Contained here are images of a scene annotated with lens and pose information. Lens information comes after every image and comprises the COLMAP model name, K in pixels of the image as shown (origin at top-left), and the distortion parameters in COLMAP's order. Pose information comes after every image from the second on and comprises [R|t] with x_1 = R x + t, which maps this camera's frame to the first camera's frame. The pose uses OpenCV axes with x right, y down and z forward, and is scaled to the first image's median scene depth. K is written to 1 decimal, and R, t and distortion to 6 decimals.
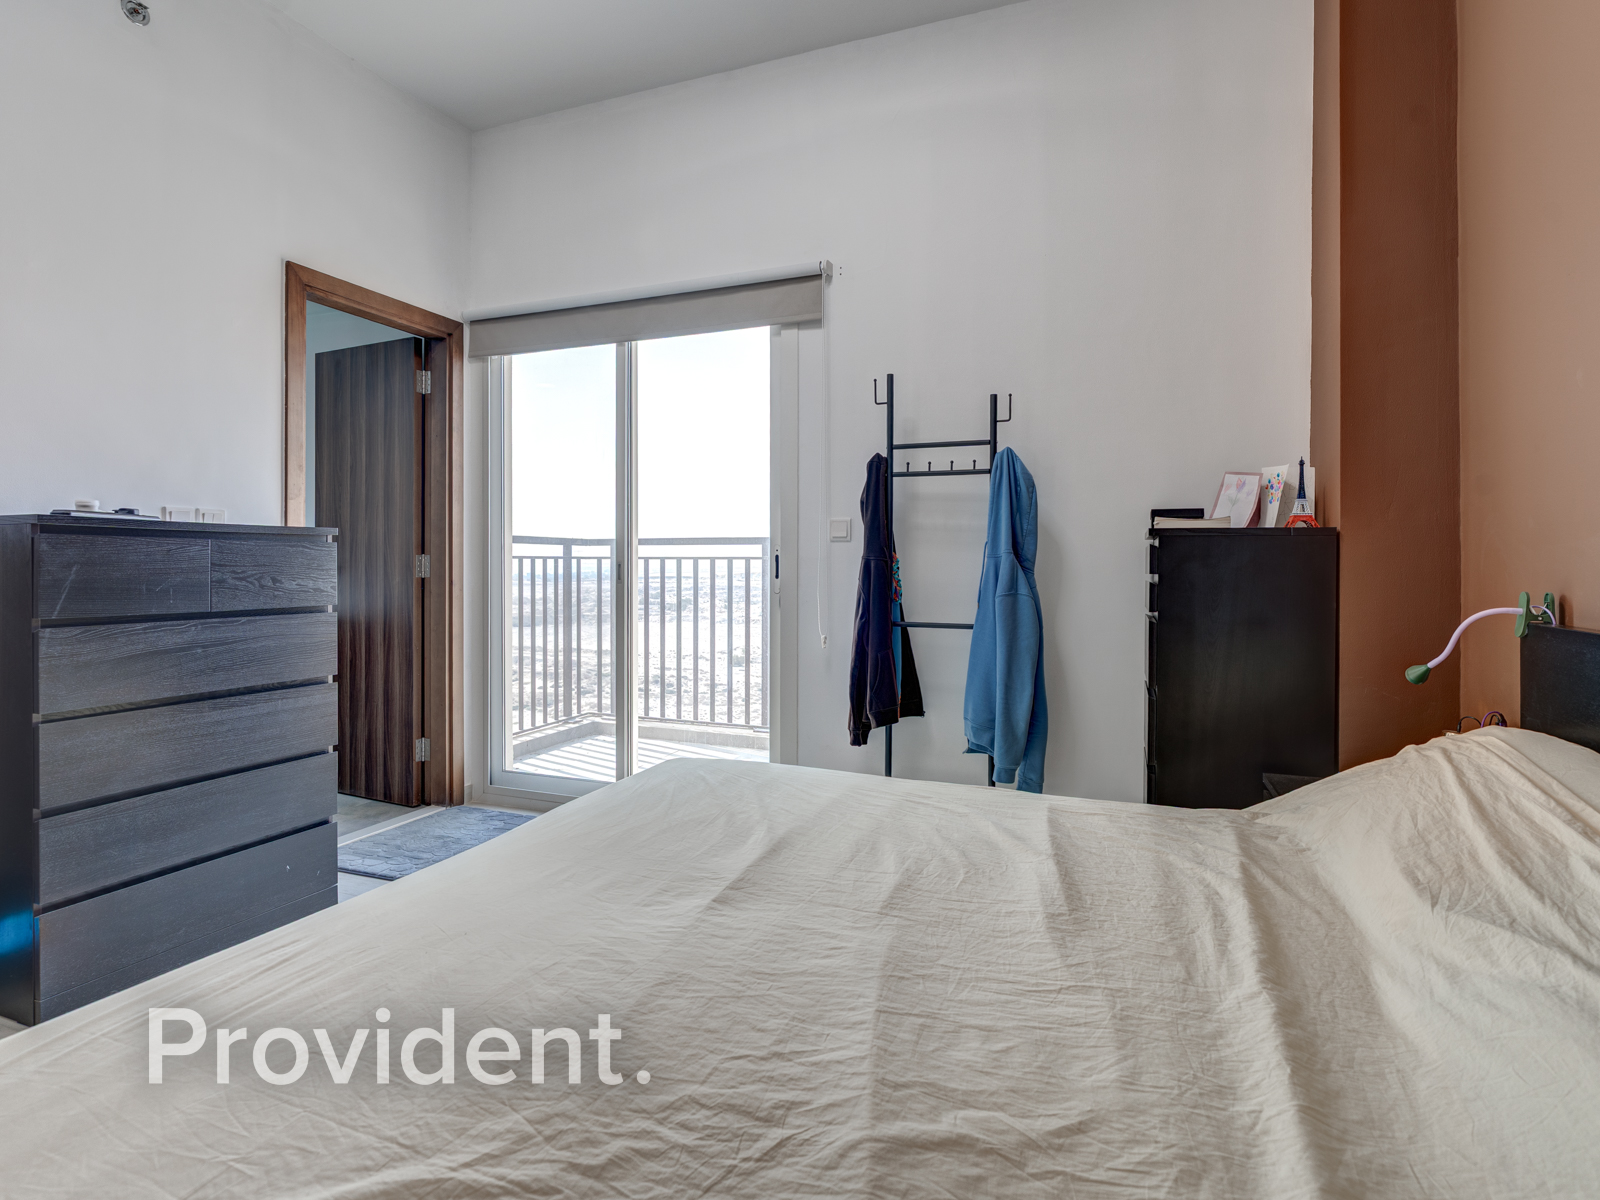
lens RADIAL K [[829.7, 0, 822.7], [0, 829.7, 567.6], [0, 0, 1]] dist [0.002292, -0.000056]
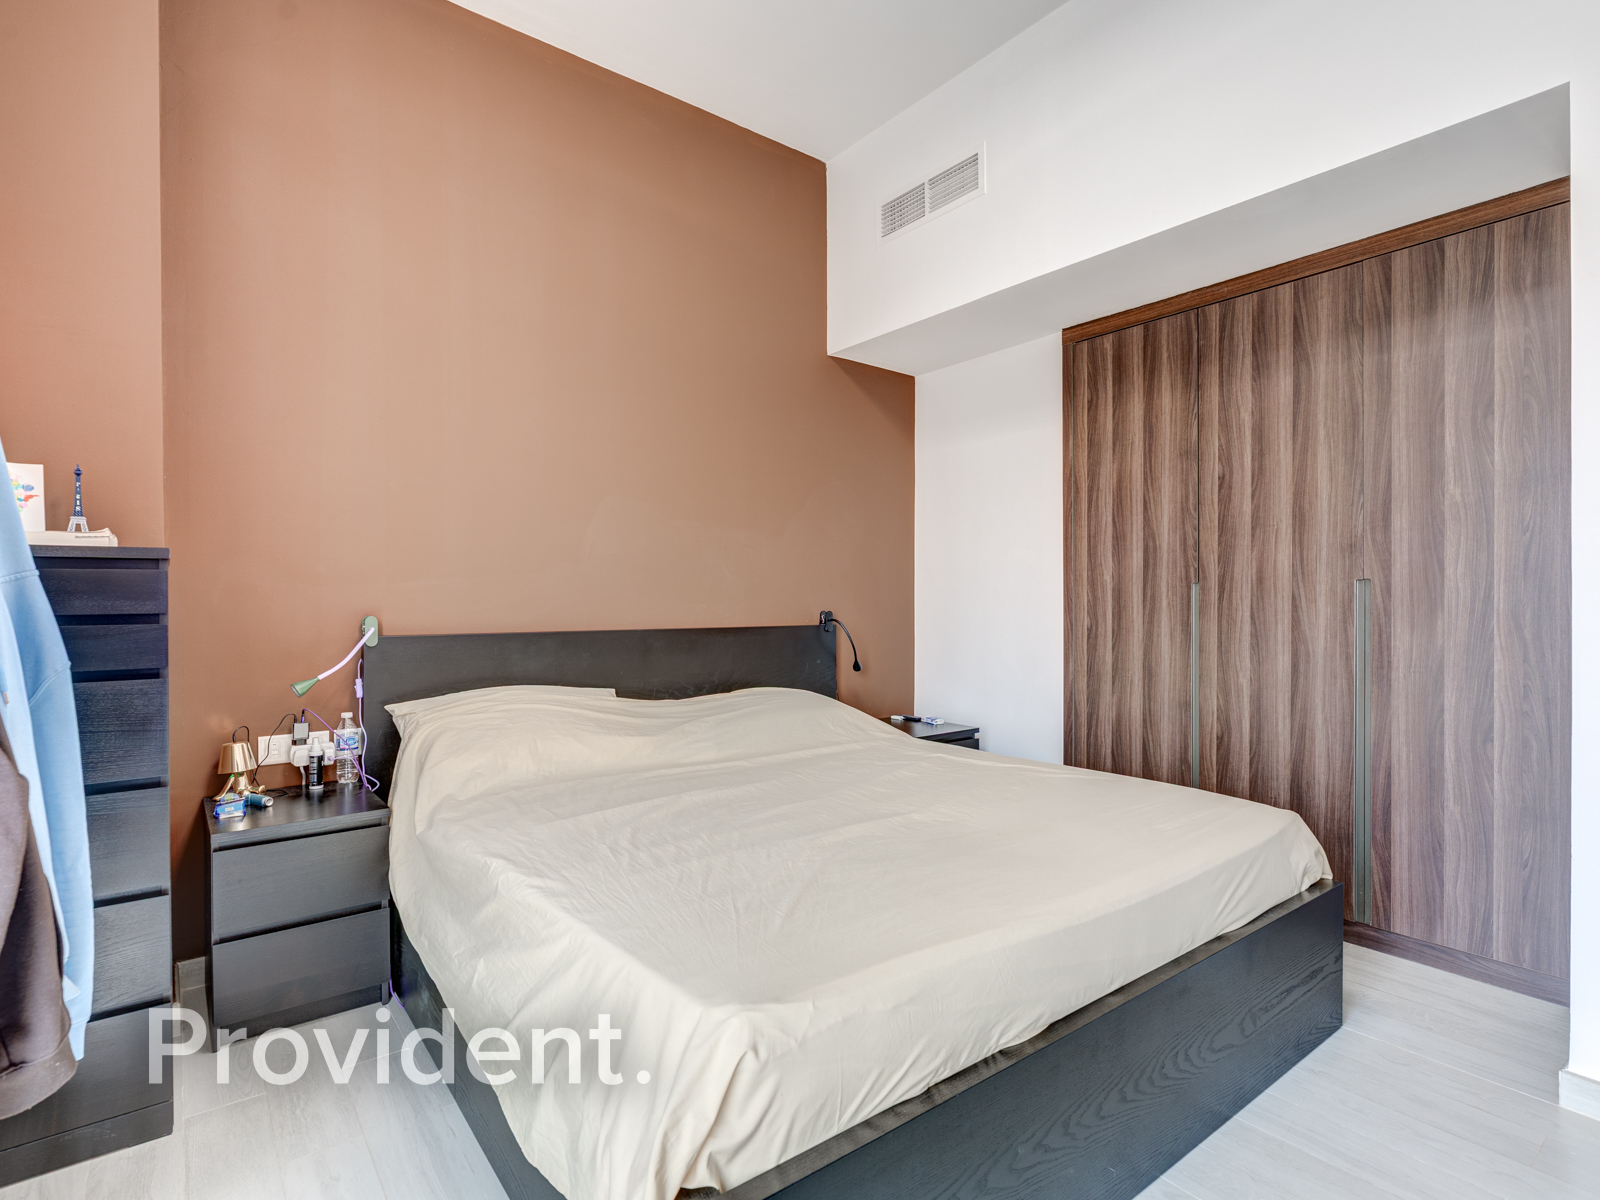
lens RADIAL K [[829.3, 0, 761.9], [0, 829.3, 596.7], [0, 0, 1]] dist [-0.000788, 0.000070]
pose [[-0.822350, -0.002893, 0.568974, -0.348524], [0.000926, 0.999979, 0.006423, -0.007971], [-0.568981, 0.005809, -0.822330, 1.070708]]
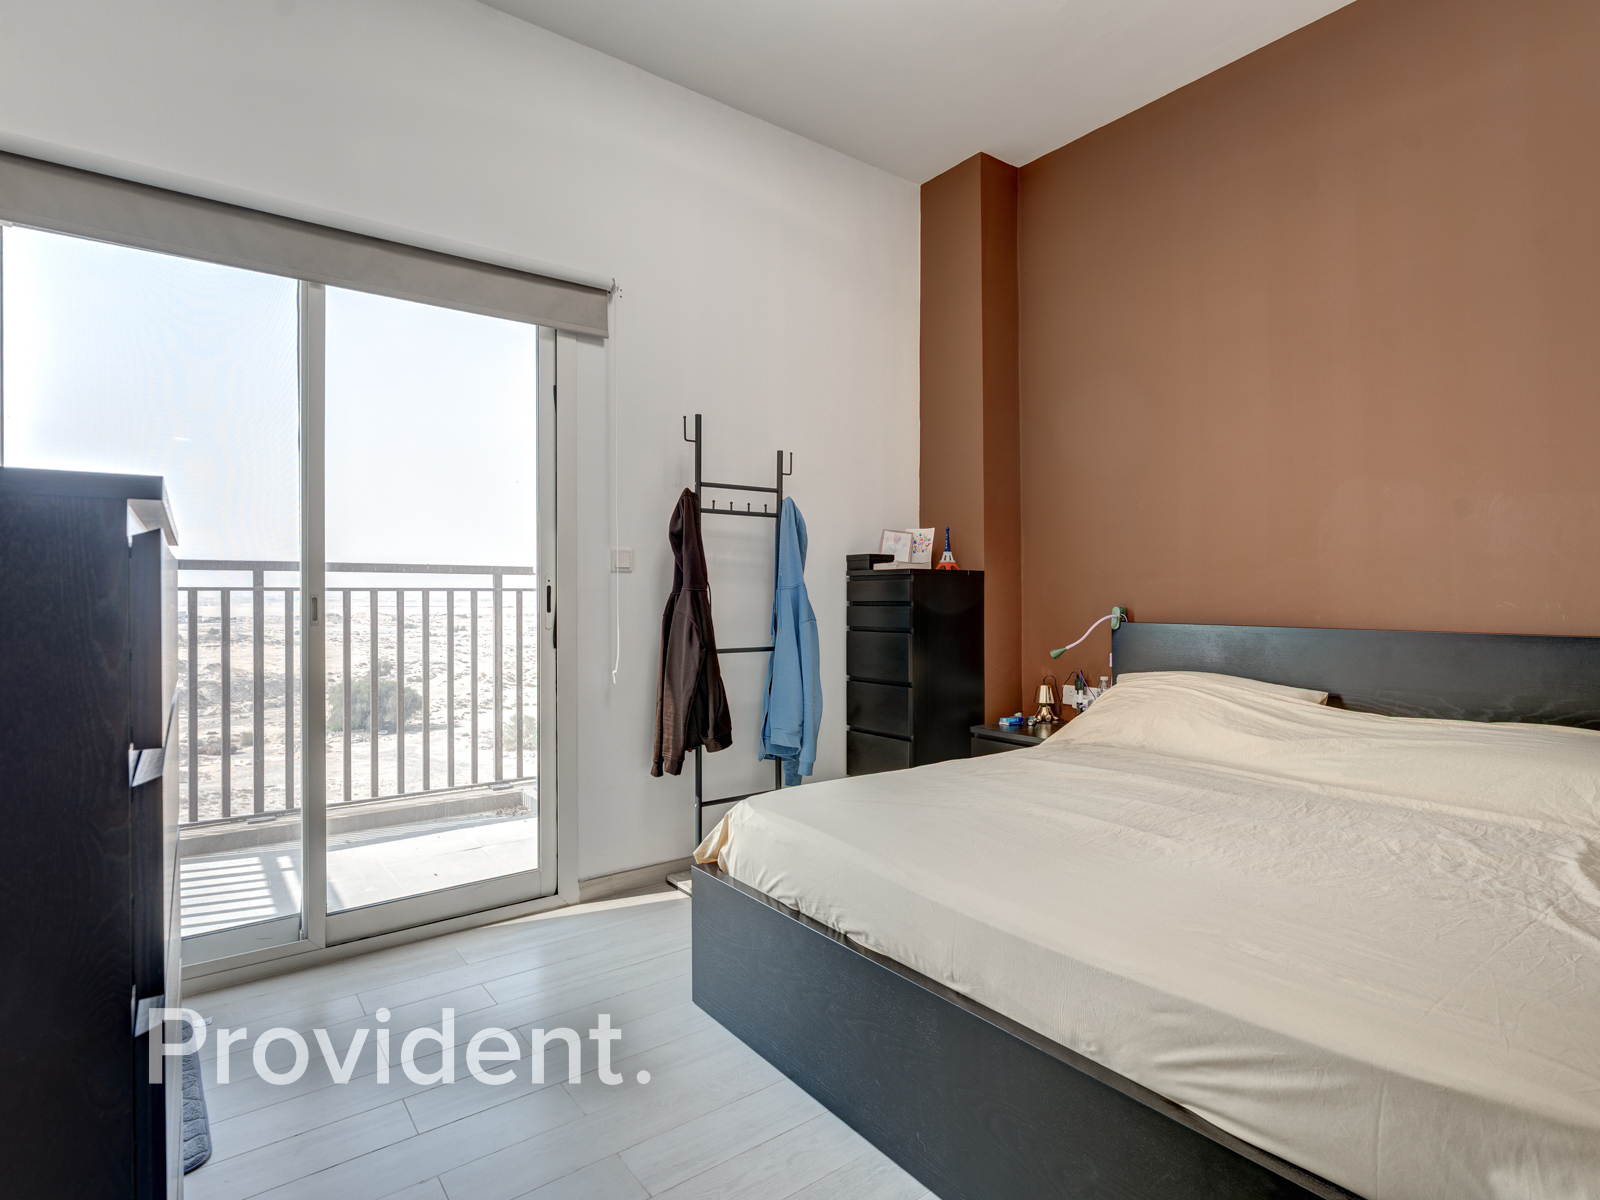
lens RADIAL K [[792.2, 0, 800.0], [0, 792.2, 600.0], [0, 0, 1]] dist [-0.002183, 0.000668]
pose [[0.546796, -0.013227, 0.837161, -0.693703], [0.007836, 0.999912, 0.010680, -0.007821], [-0.837229, 0.000720, 0.546852, 0.344789]]
